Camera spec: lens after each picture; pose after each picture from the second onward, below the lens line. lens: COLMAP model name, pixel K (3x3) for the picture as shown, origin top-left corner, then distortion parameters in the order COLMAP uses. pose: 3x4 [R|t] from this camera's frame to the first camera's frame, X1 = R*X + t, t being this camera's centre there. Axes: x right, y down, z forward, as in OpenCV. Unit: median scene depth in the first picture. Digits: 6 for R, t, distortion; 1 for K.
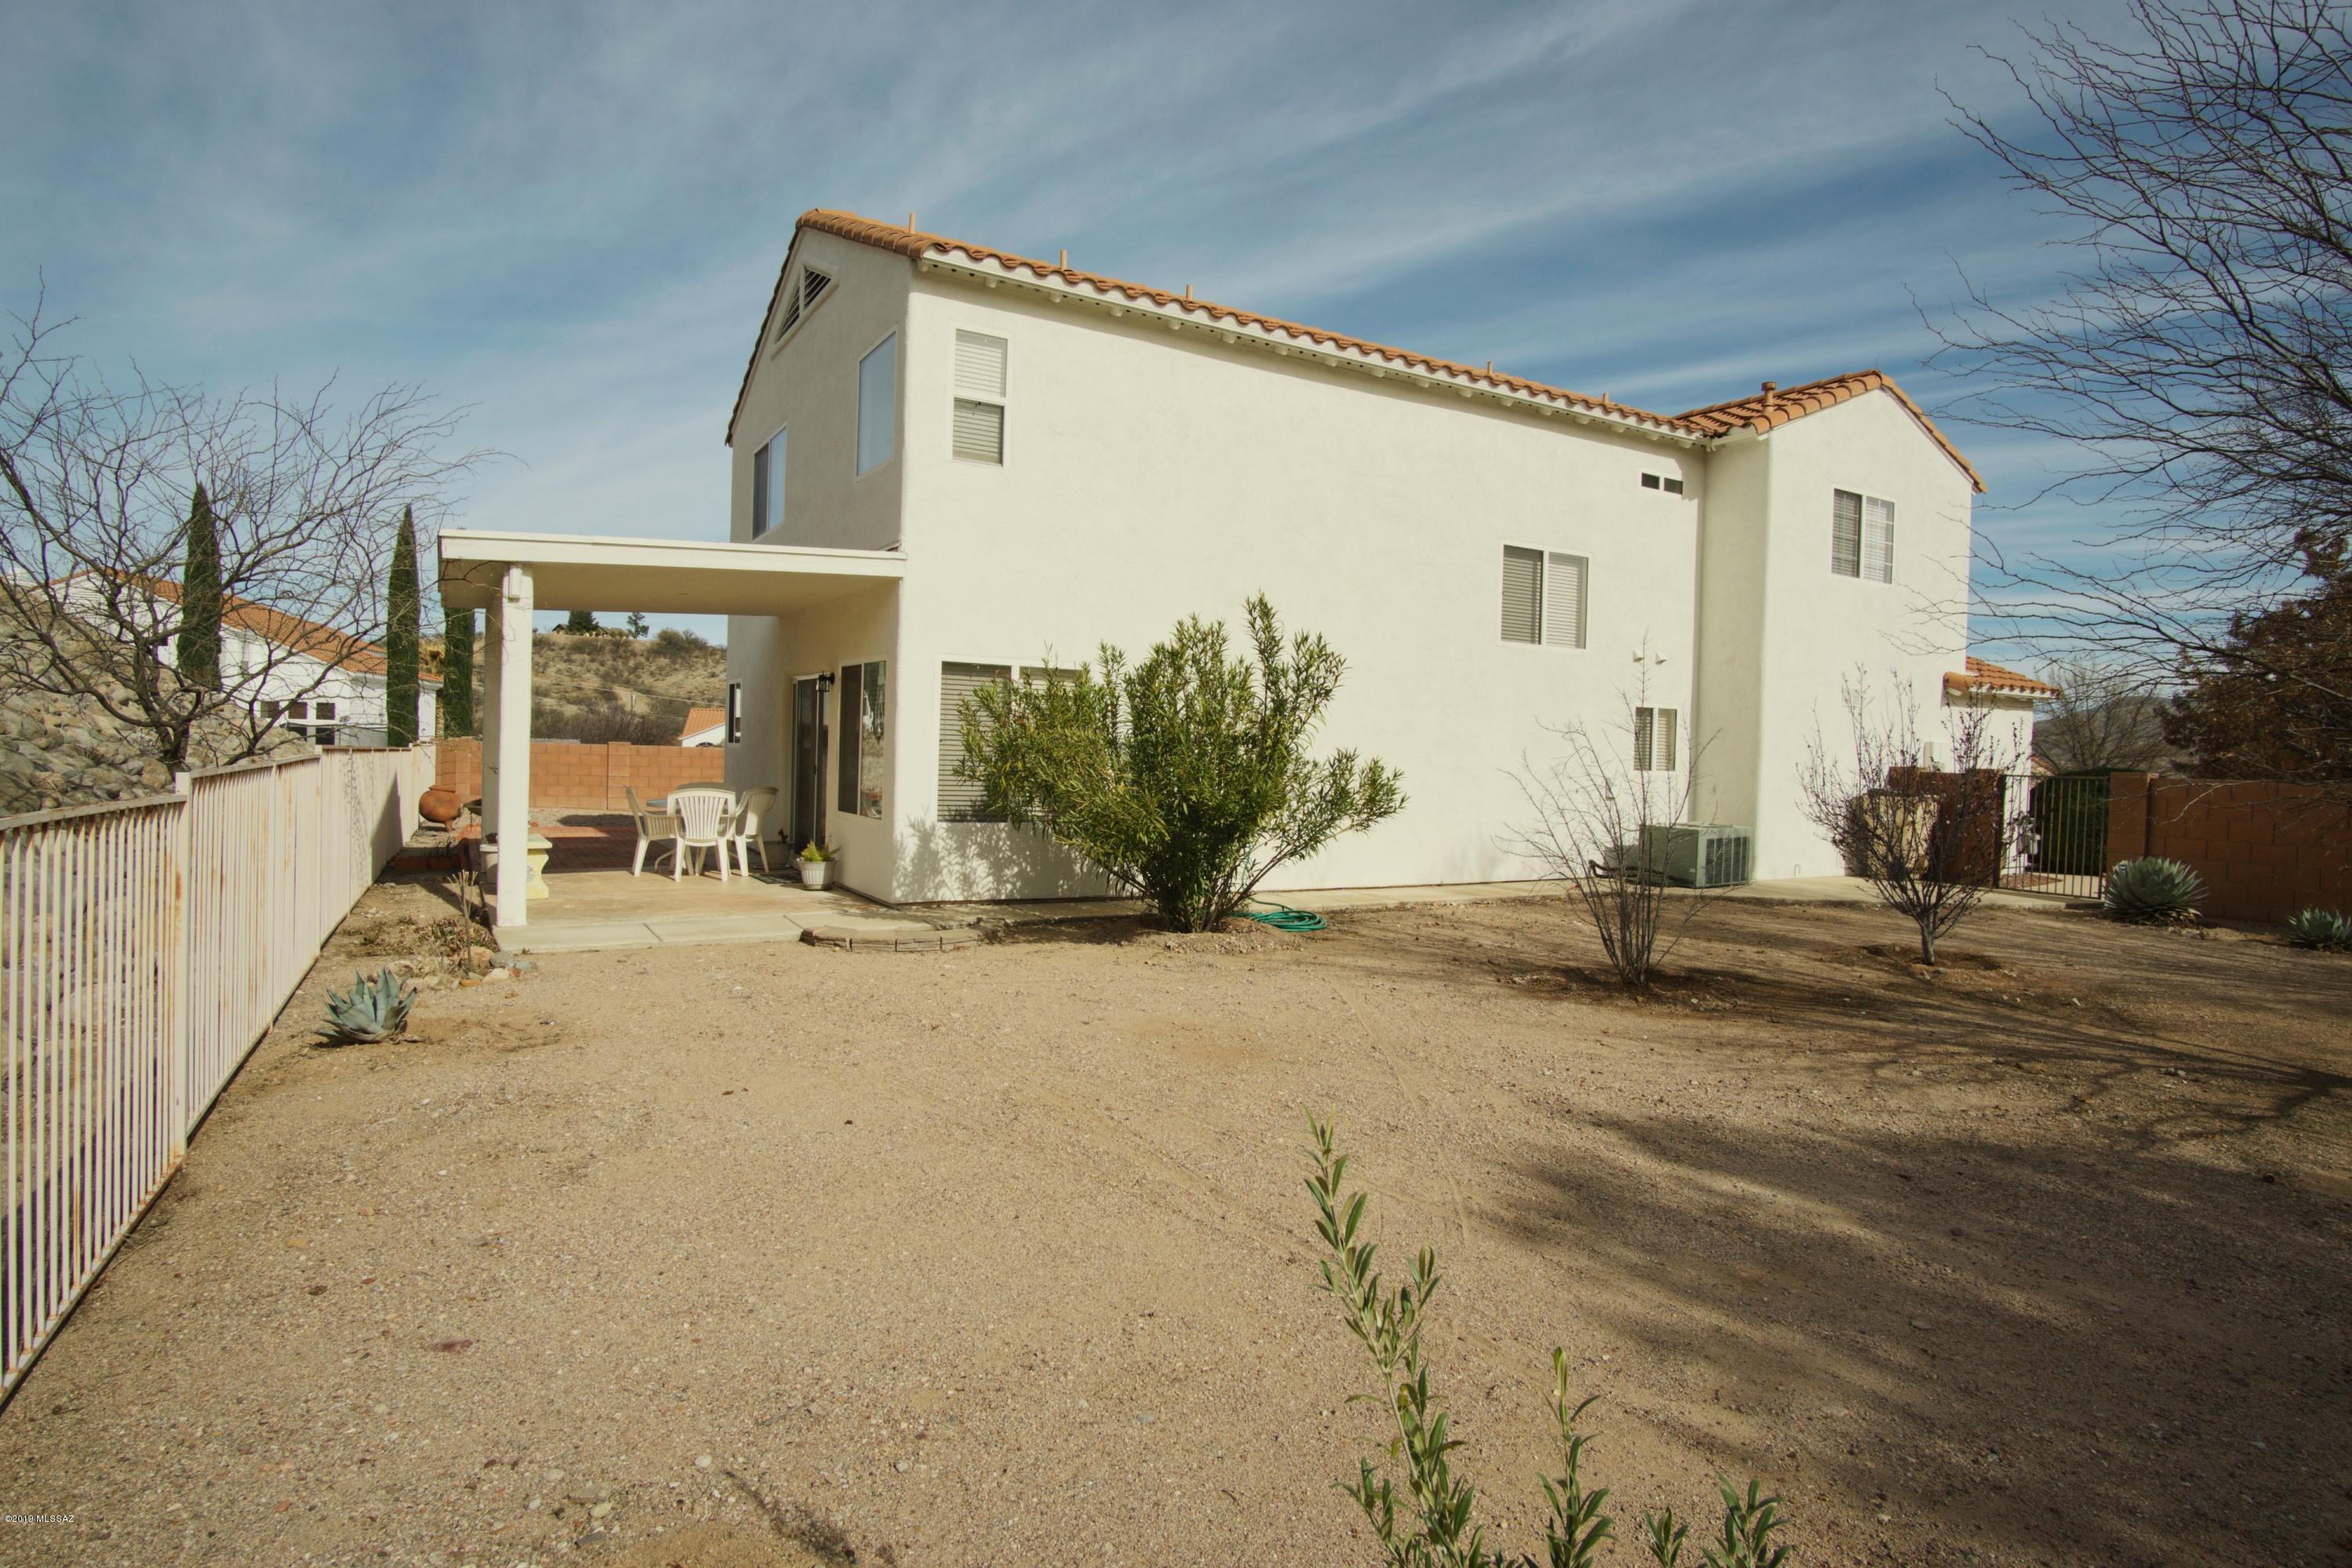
lens RADIAL K [[1242.4, 0, 1174.6], [0, 1242.4, 780.4], [0, 0, 1]] dist [-0.023446, 0.002902]
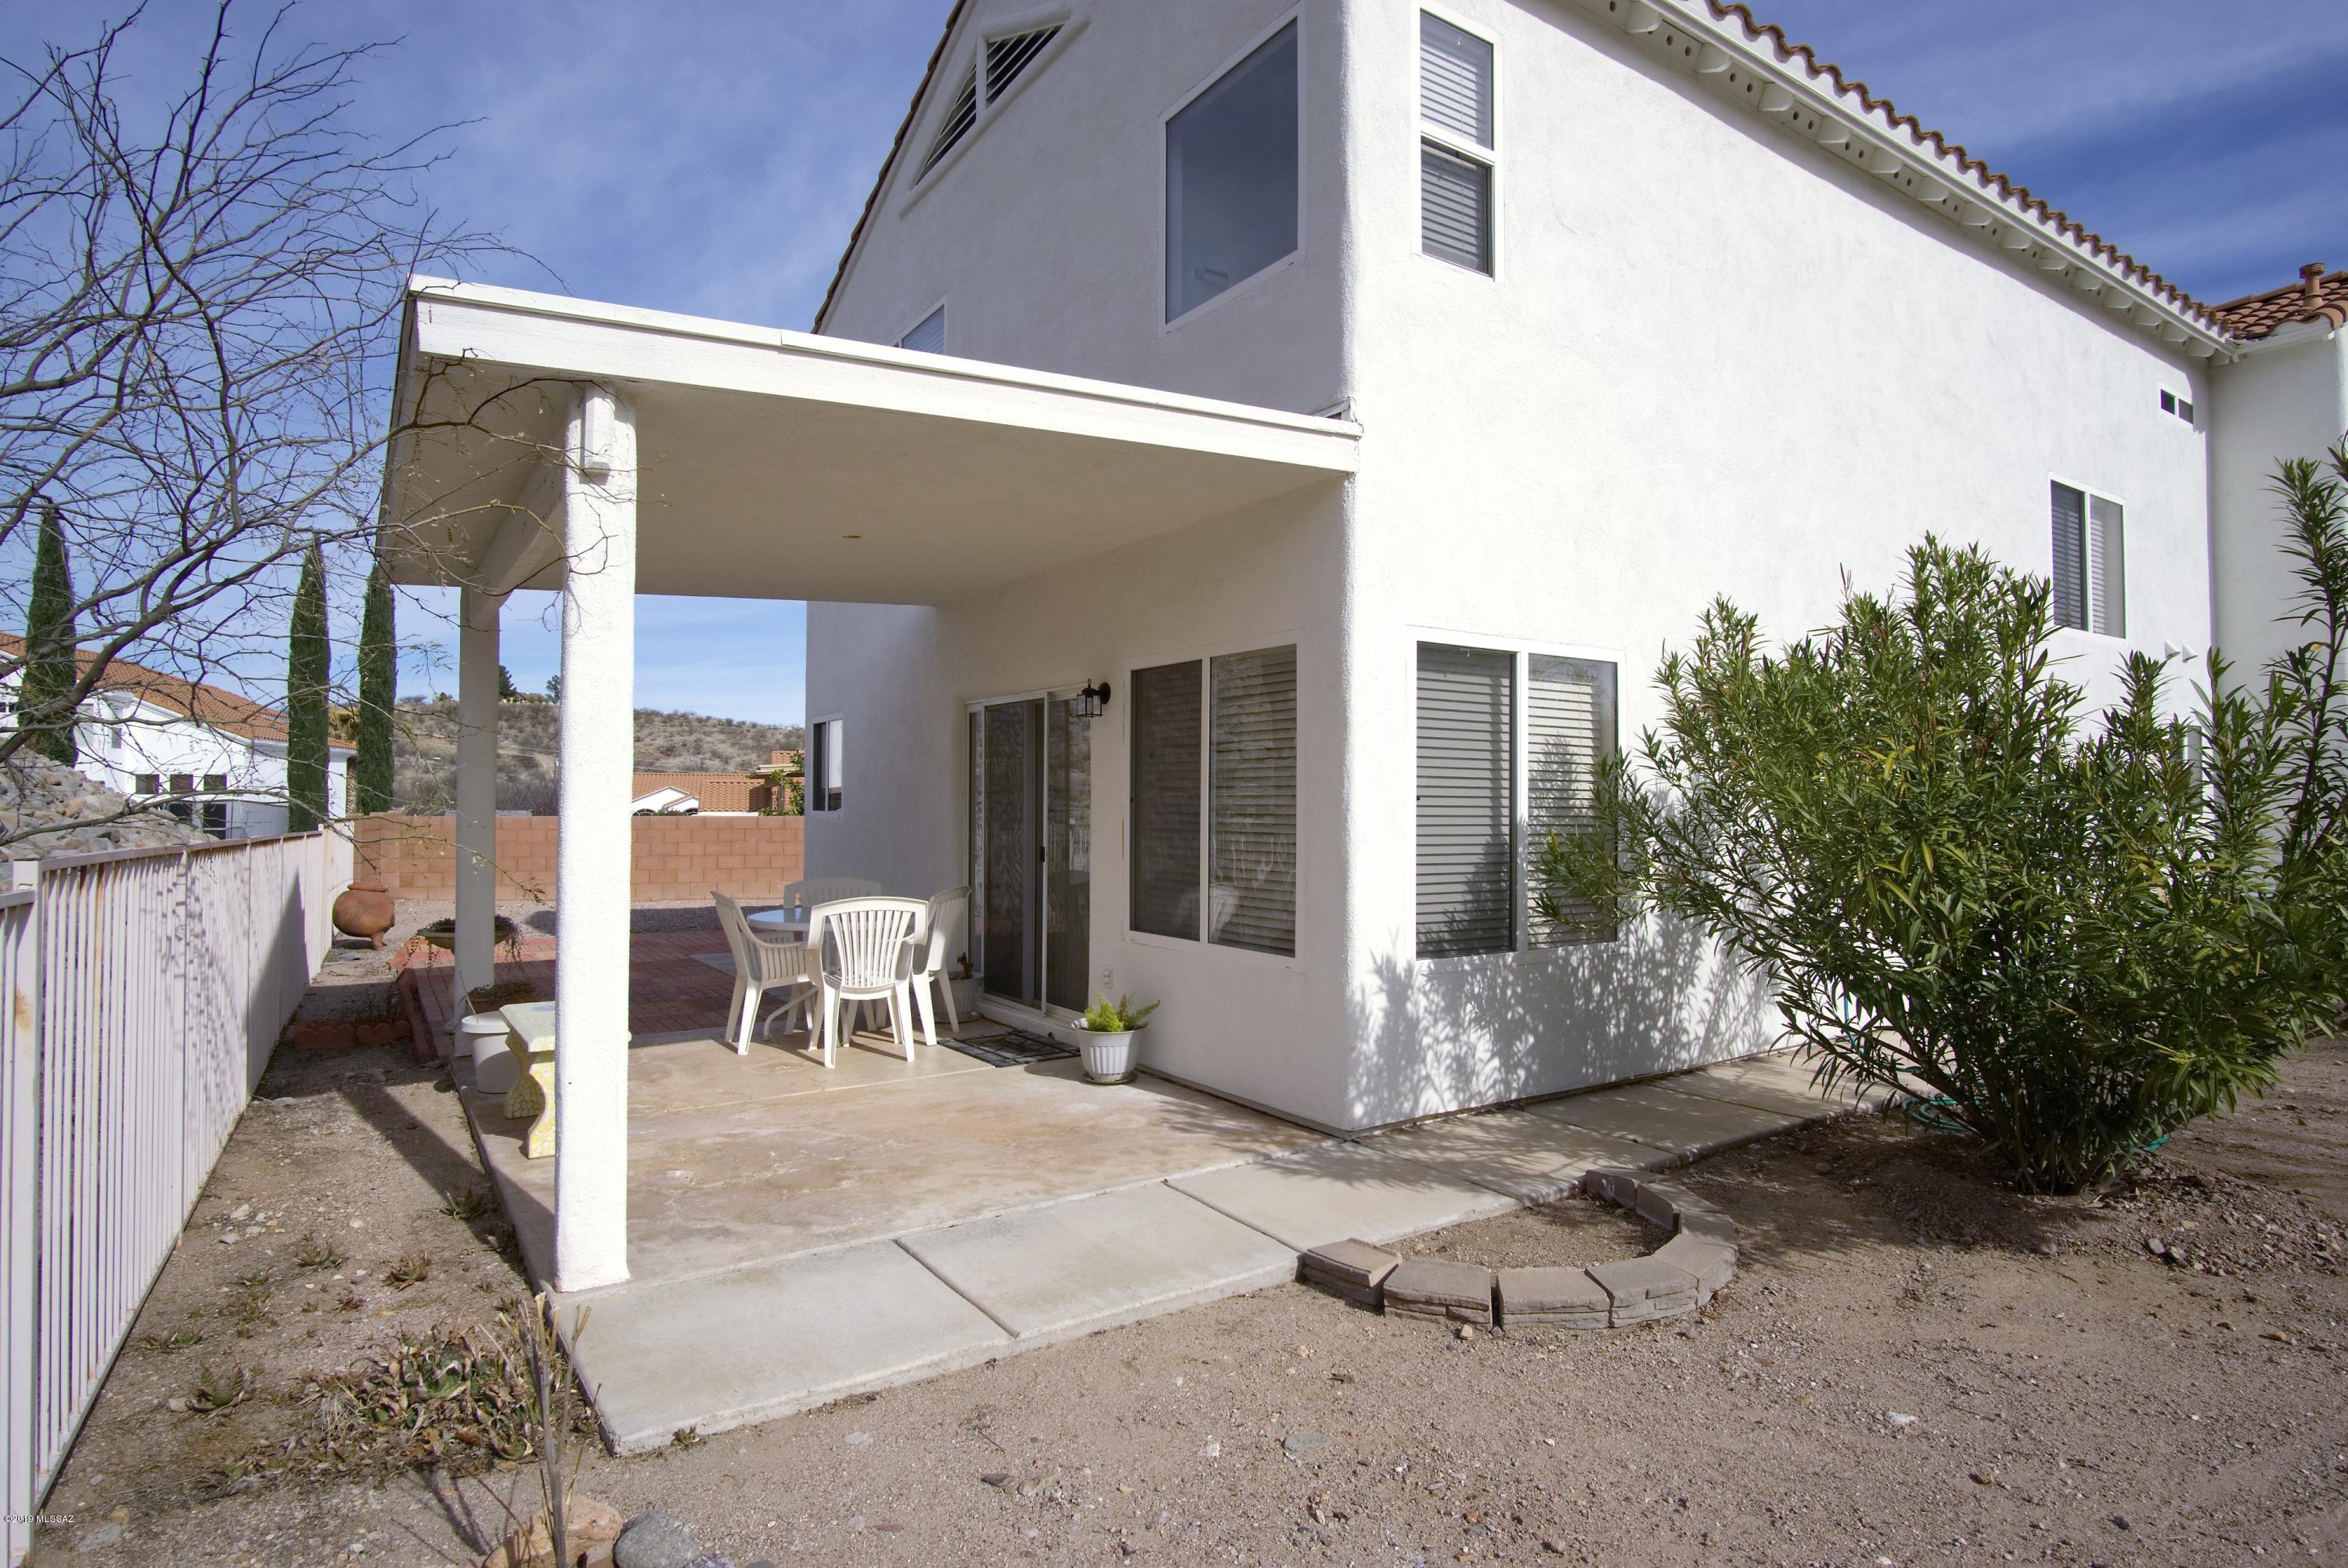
lens RADIAL K [[1240.1, 0, 1178.1], [0, 1240.1, 782.4], [0, 0, 1]] dist [-0.023446, 0.002902]
pose [[0.998004, -0.025881, 0.057596, -0.250251], [0.028224, 0.998791, -0.040241, -0.016699], [-0.056485, 0.041786, 0.997529, 0.398962]]
